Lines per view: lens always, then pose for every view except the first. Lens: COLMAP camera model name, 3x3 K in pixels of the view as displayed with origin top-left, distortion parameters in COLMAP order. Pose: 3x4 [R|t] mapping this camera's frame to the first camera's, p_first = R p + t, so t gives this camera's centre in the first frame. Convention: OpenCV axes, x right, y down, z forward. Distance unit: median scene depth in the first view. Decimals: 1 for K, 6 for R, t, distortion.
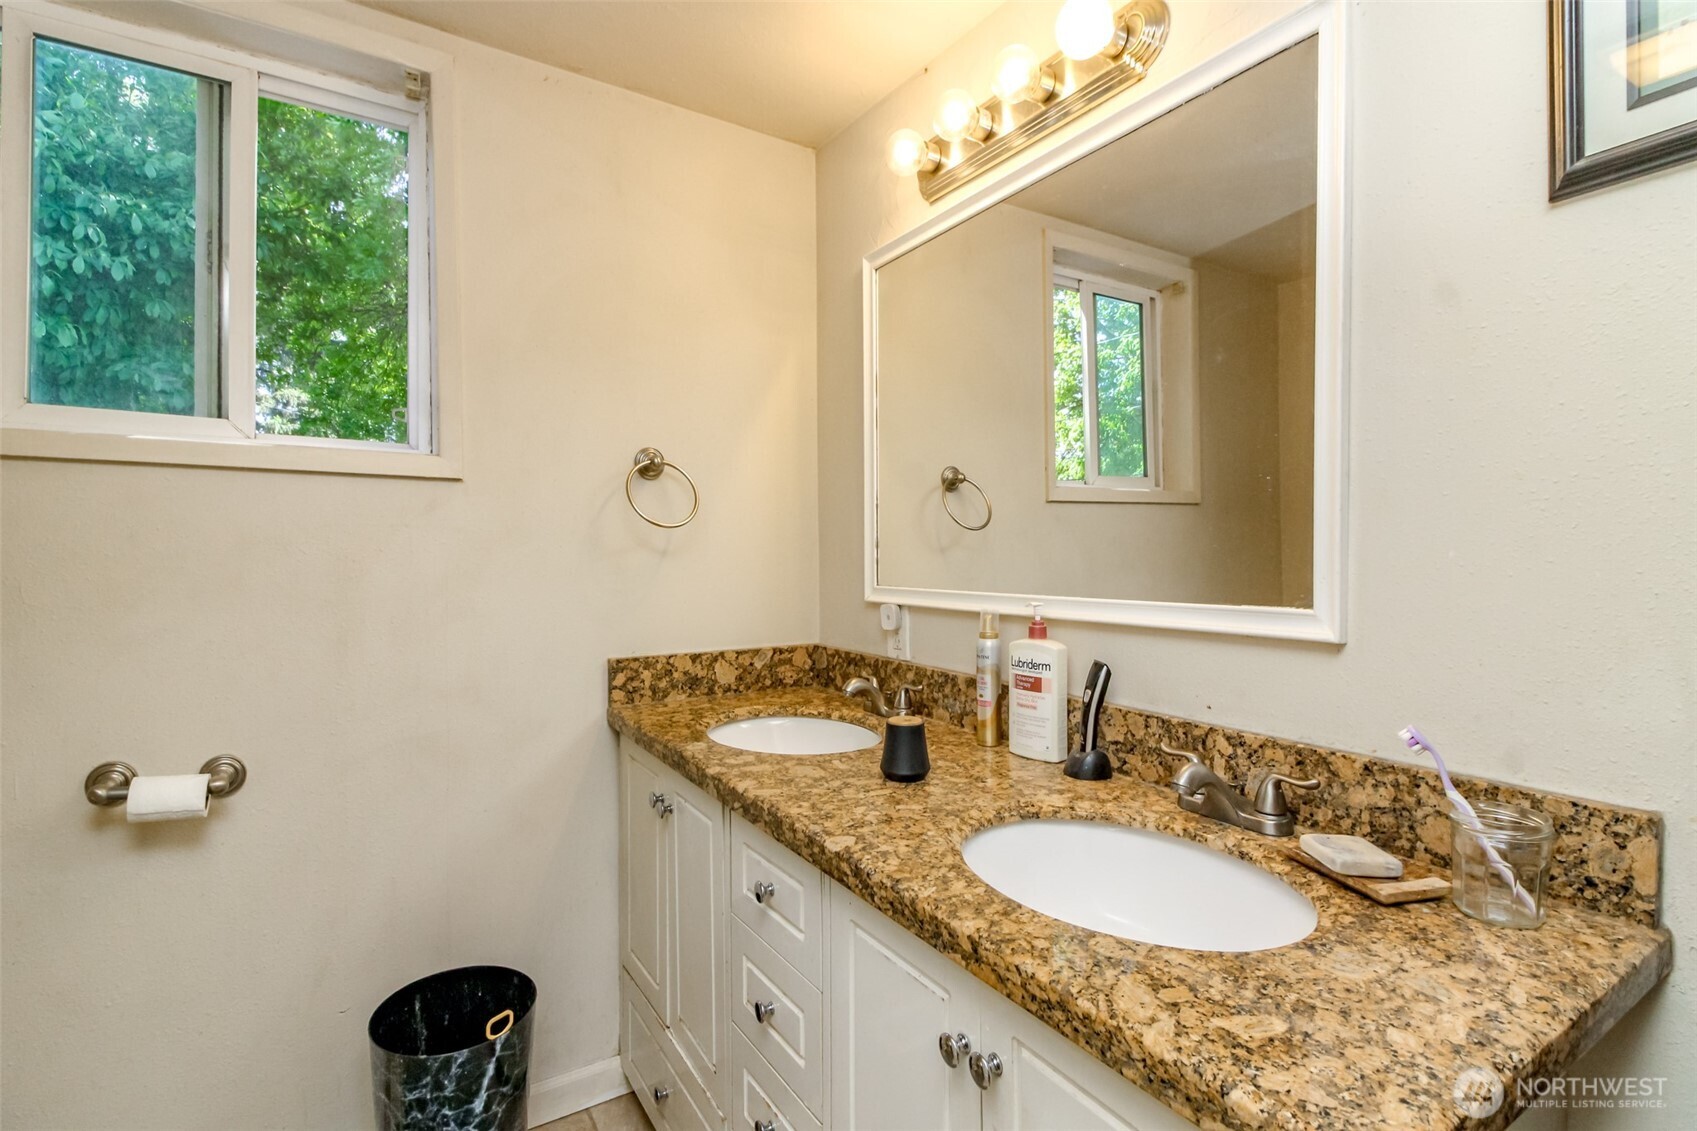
lens RADIAL K [[783.6, 0, 829.6], [0, 783.6, 542.4], [0, 0, 1]] dist [0.019693, -0.011254]
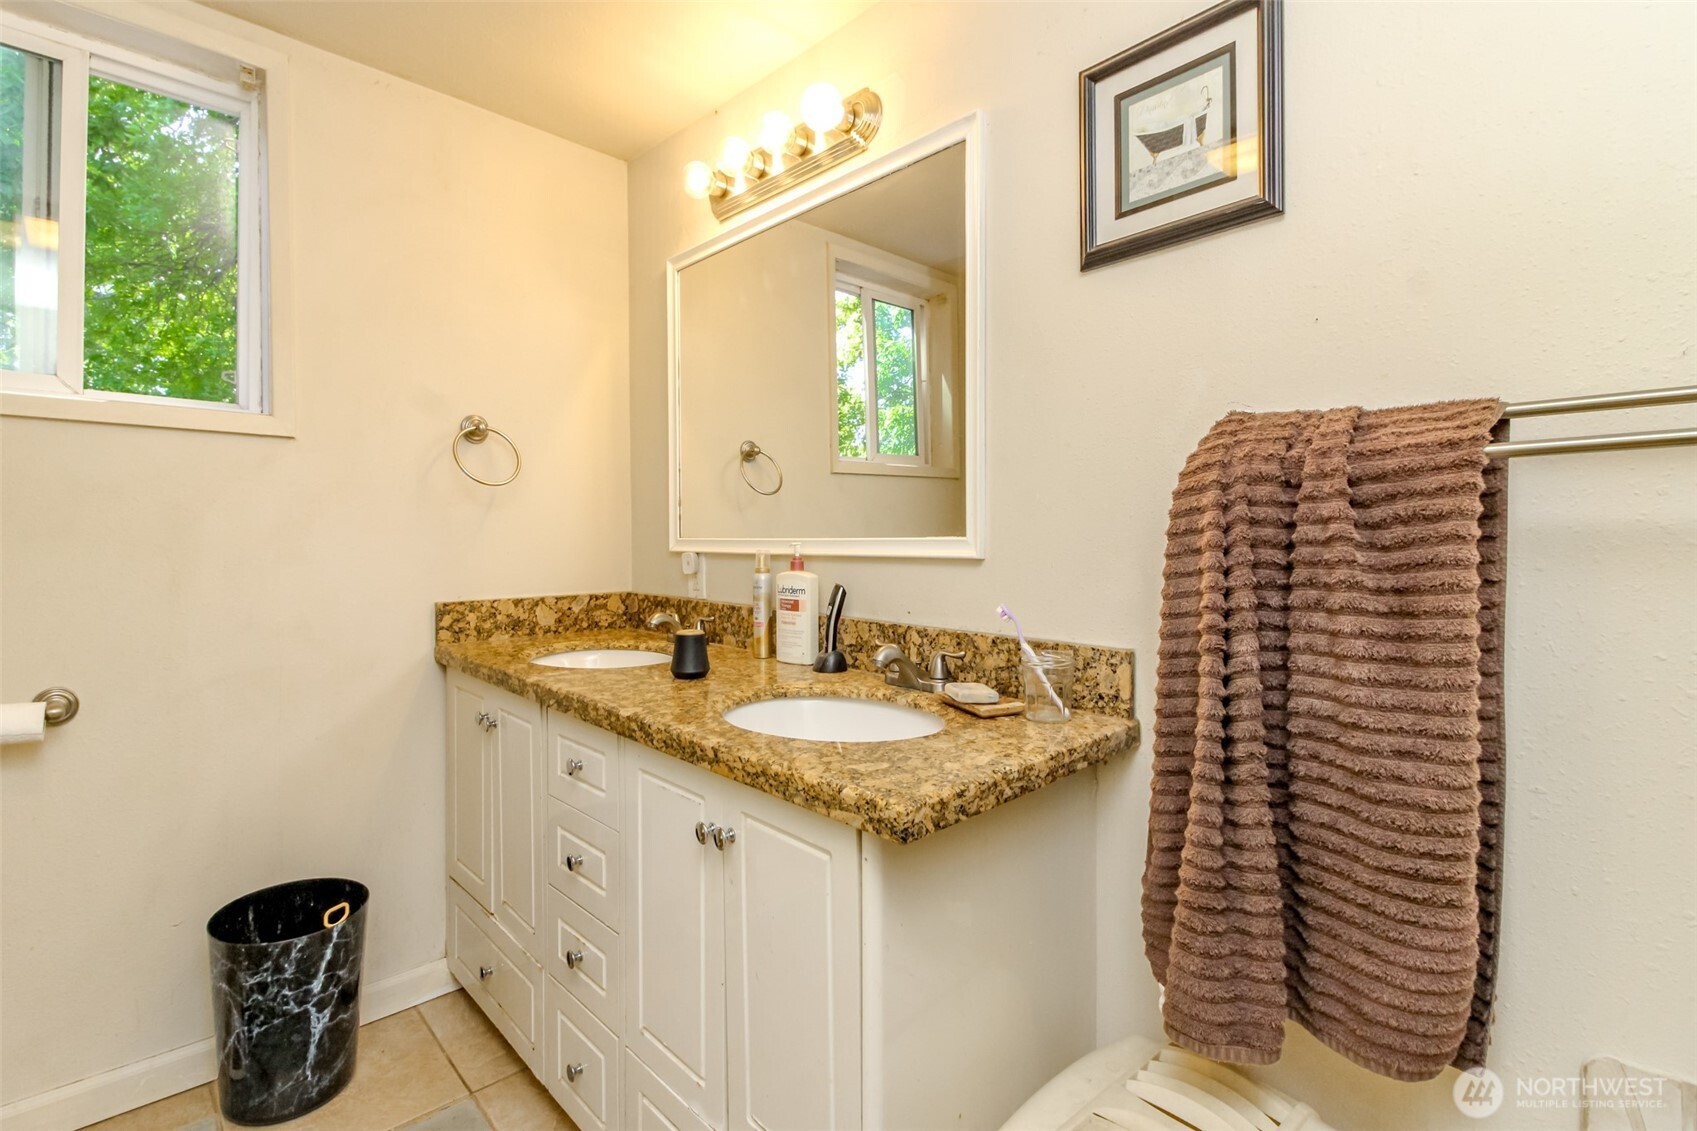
lens RADIAL K [[795.4, 0, 819.1], [0, 795.4, 536.3], [0, 0, 1]] dist [0.020571, -0.015930]
pose [[0.982124, 0.002444, 0.188220, 0.053661], [-0.004204, 0.999951, 0.008952, 0.053739], [-0.188189, -0.009583, 0.982086, -0.289491]]
